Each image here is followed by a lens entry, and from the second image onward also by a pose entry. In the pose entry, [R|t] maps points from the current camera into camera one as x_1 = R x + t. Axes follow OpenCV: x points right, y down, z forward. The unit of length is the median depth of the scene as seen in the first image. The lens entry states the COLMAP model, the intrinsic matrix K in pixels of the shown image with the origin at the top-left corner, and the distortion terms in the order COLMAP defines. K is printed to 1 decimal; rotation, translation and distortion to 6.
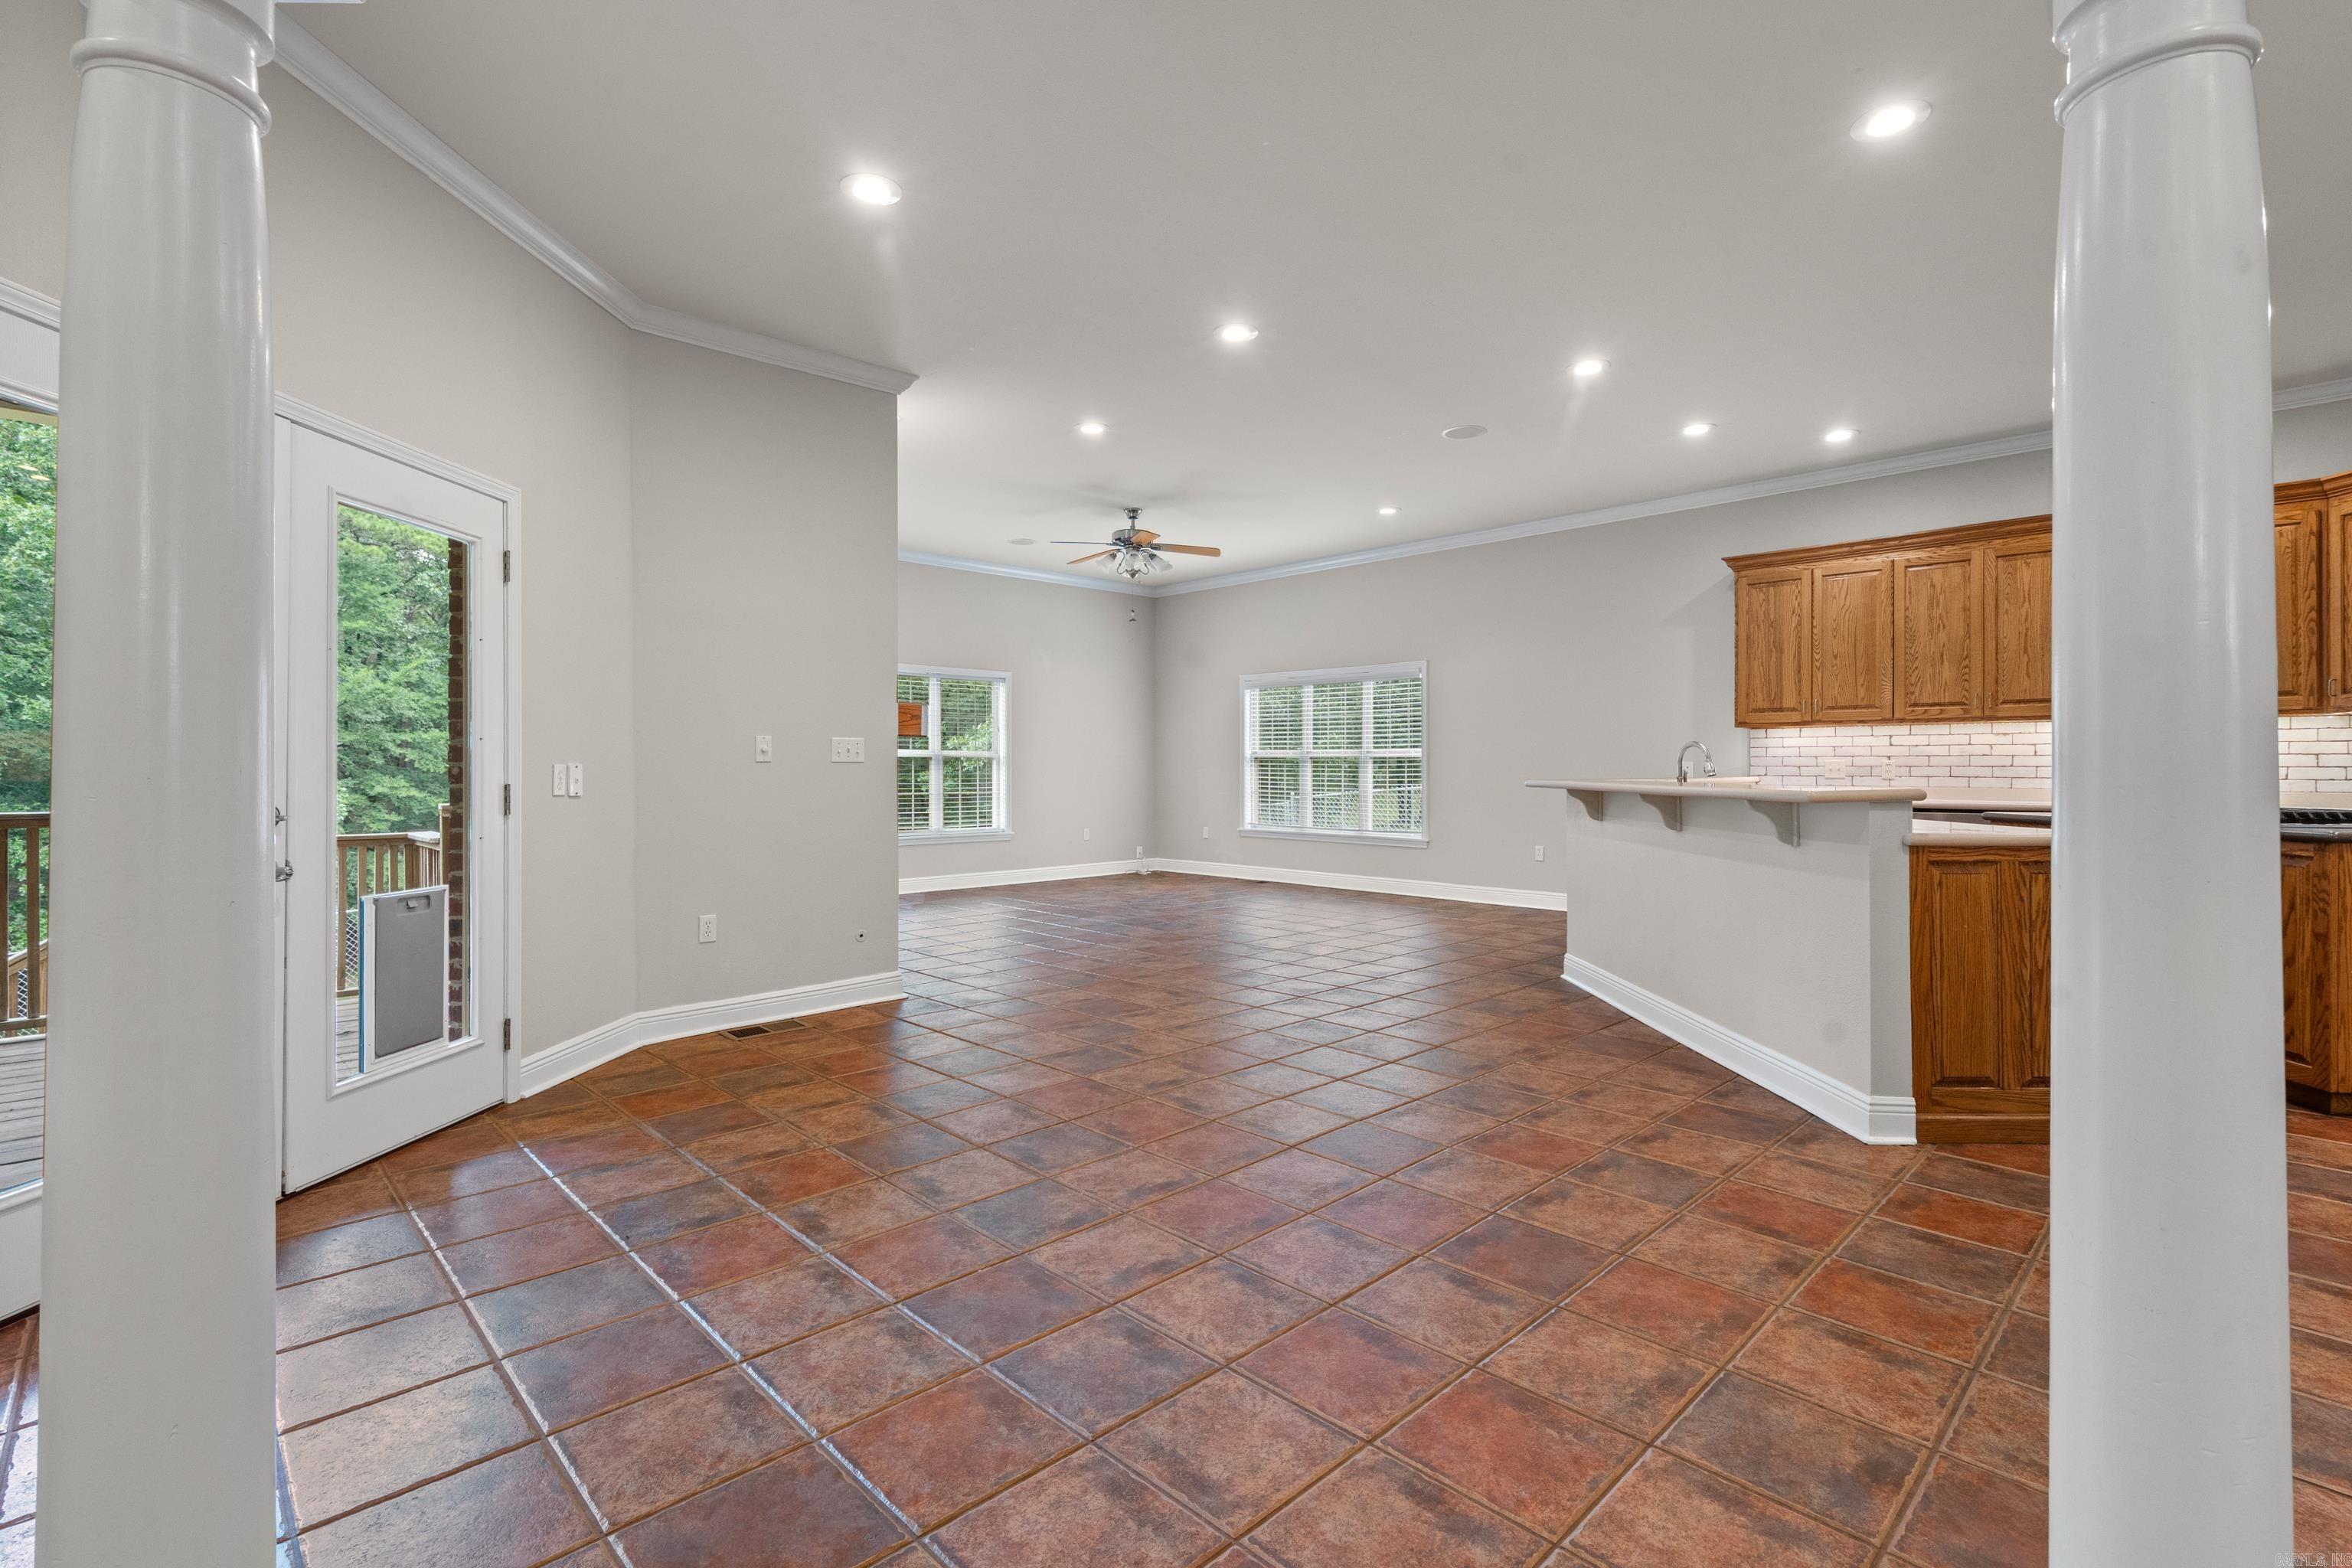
lens RADIAL K [[1072.3, 0, 1177.1], [0, 1072.3, 759.3], [0, 0, 1]] dist [-0.000210, 0.000542]
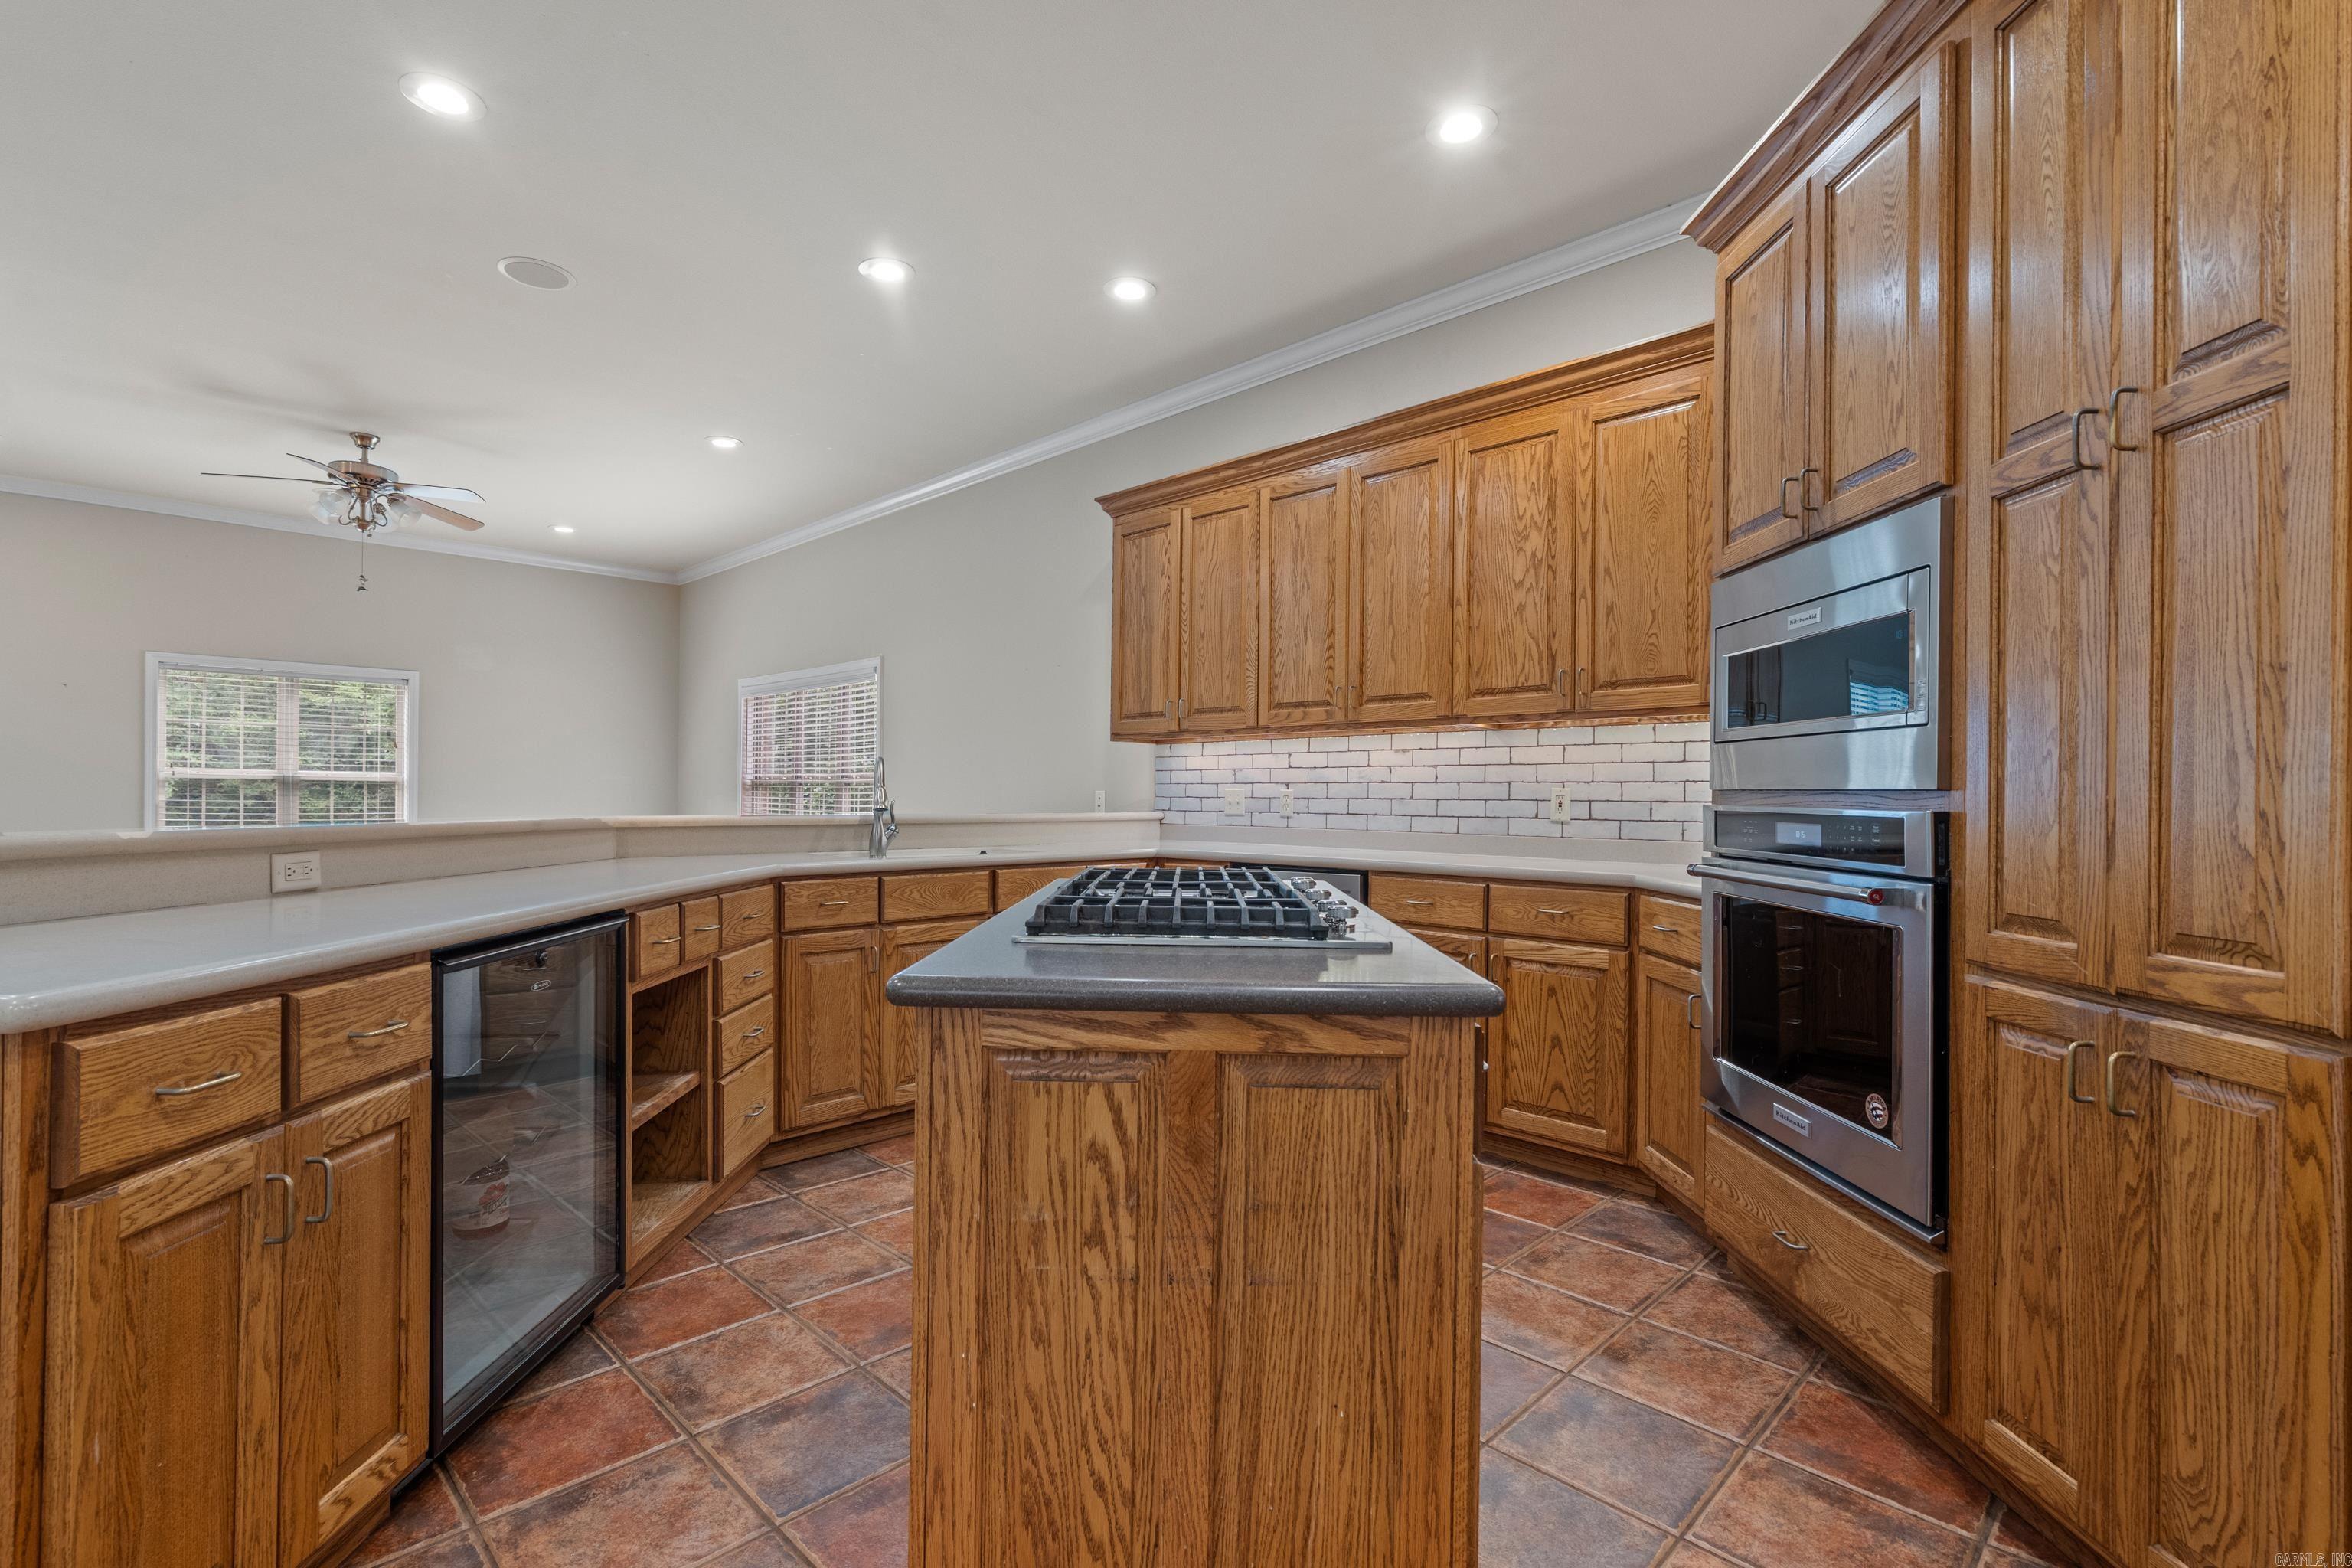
lens RADIAL K [[1072.3, 0, 1172.2], [0, 1072.3, 803.9], [0, 0, 1]] dist [-0.000210, 0.000542]
pose [[0.999772, 0.005795, 0.020531, 0.605220], [-0.006061, 0.999898, 0.012905, 0.002195], [-0.020455, -0.013026, 0.999706, 0.329408]]
